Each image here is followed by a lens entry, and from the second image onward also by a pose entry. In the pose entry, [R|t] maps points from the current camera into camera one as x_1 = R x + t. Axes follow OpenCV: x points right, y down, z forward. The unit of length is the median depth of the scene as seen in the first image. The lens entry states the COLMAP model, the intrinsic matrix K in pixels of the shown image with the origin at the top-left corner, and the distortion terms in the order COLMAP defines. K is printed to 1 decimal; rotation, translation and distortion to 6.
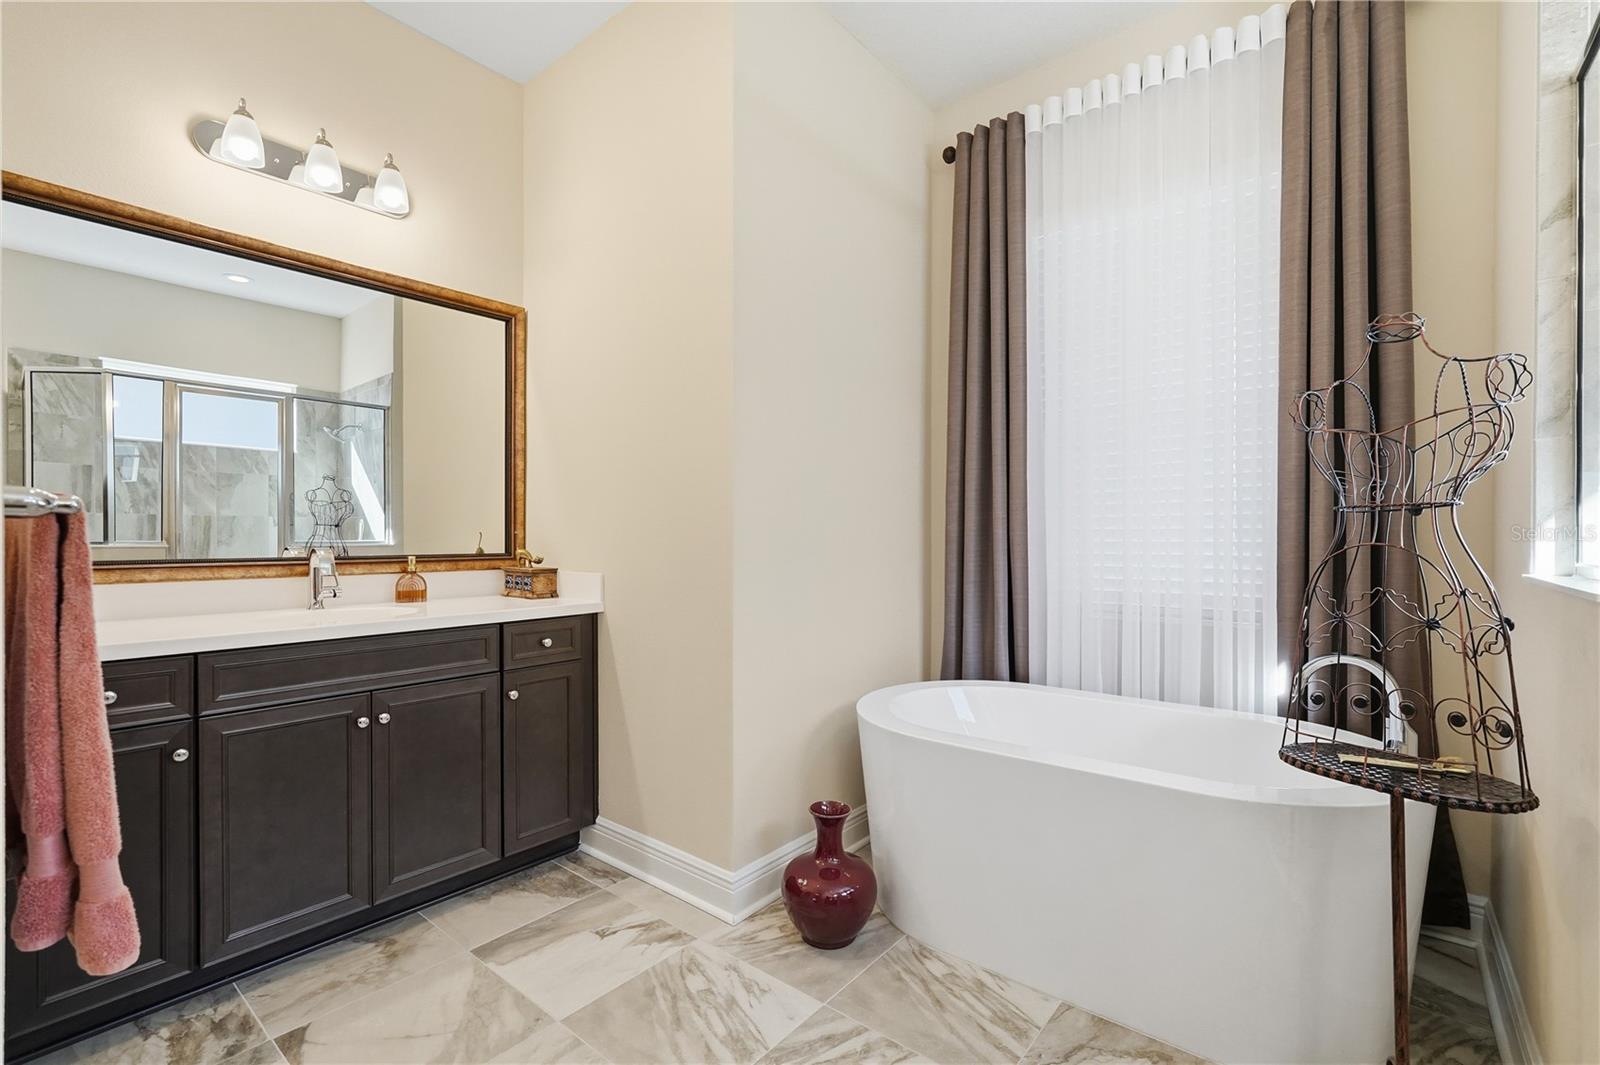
lens RADIAL K [[711.9, 0, 805.5], [0, 711.9, 535.3], [0, 0, 1]] dist [-0.000021, 0.000170]
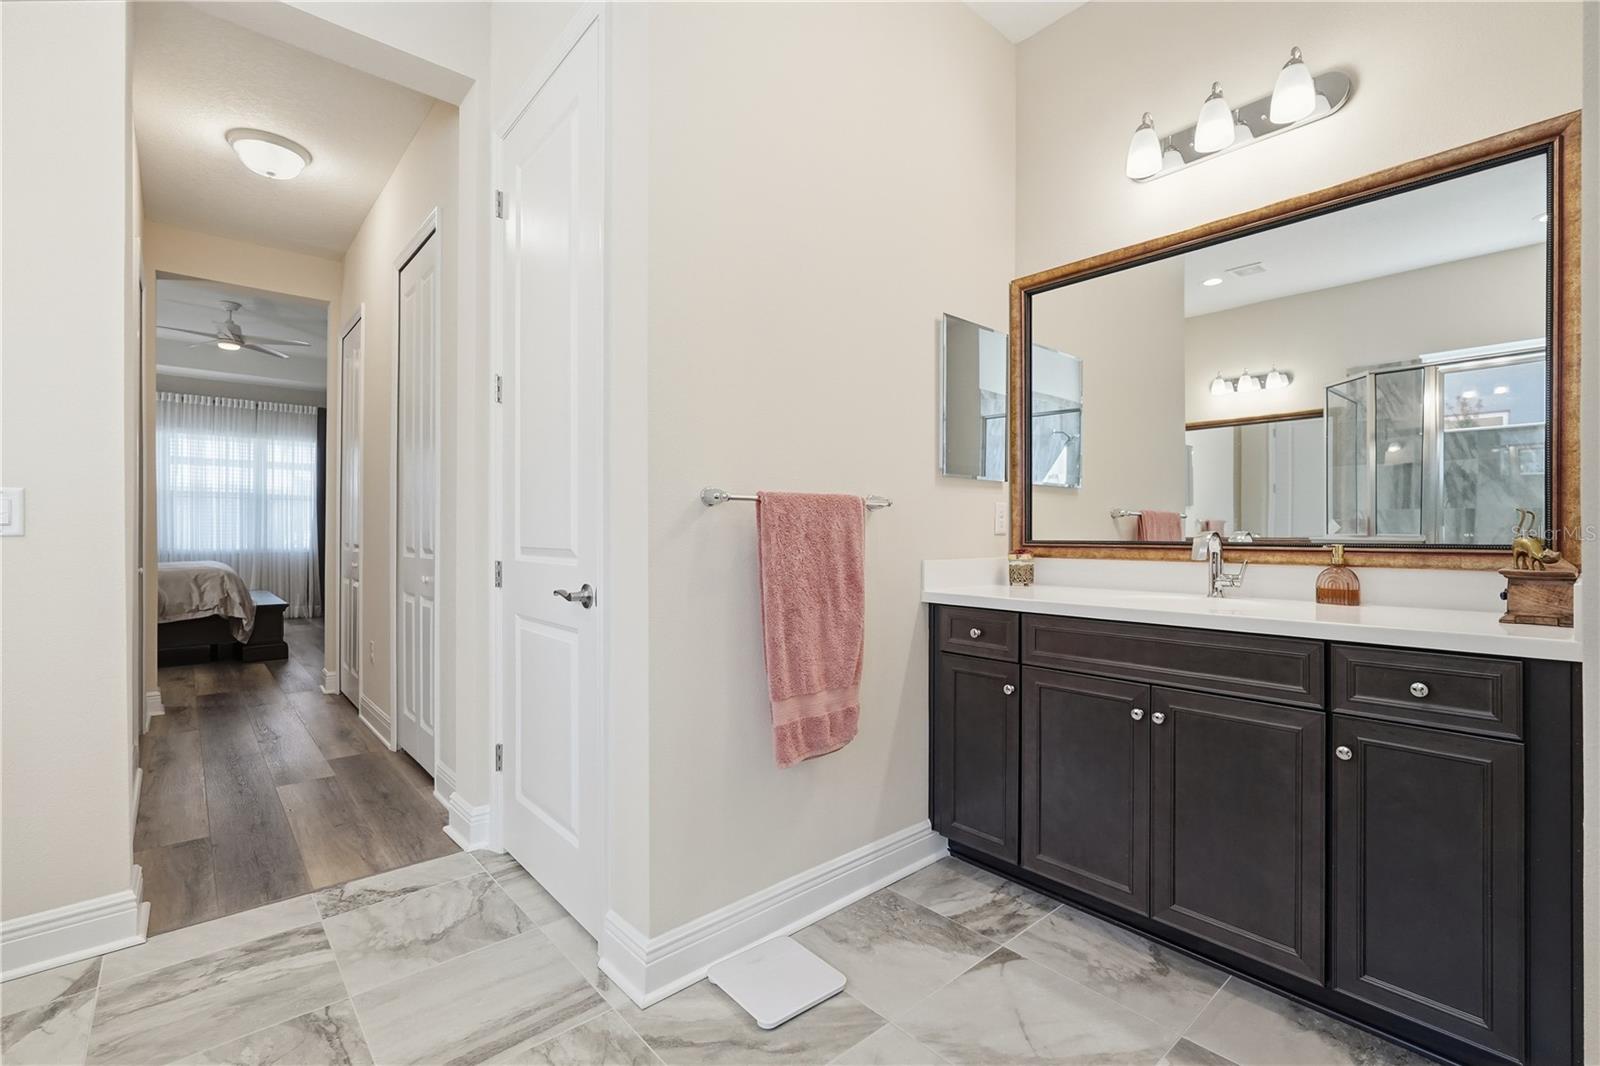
lens RADIAL K [[711.9, 0, 805.5], [0, 711.9, 535.8], [0, 0, 1]] dist [-0.000021, 0.000170]
pose [[-0.169797, -0.001737, -0.985477, 0.282143], [-0.004380, 0.999990, -0.001008, 0.022152], [0.985469, 0.004145, -0.169803, 0.537072]]
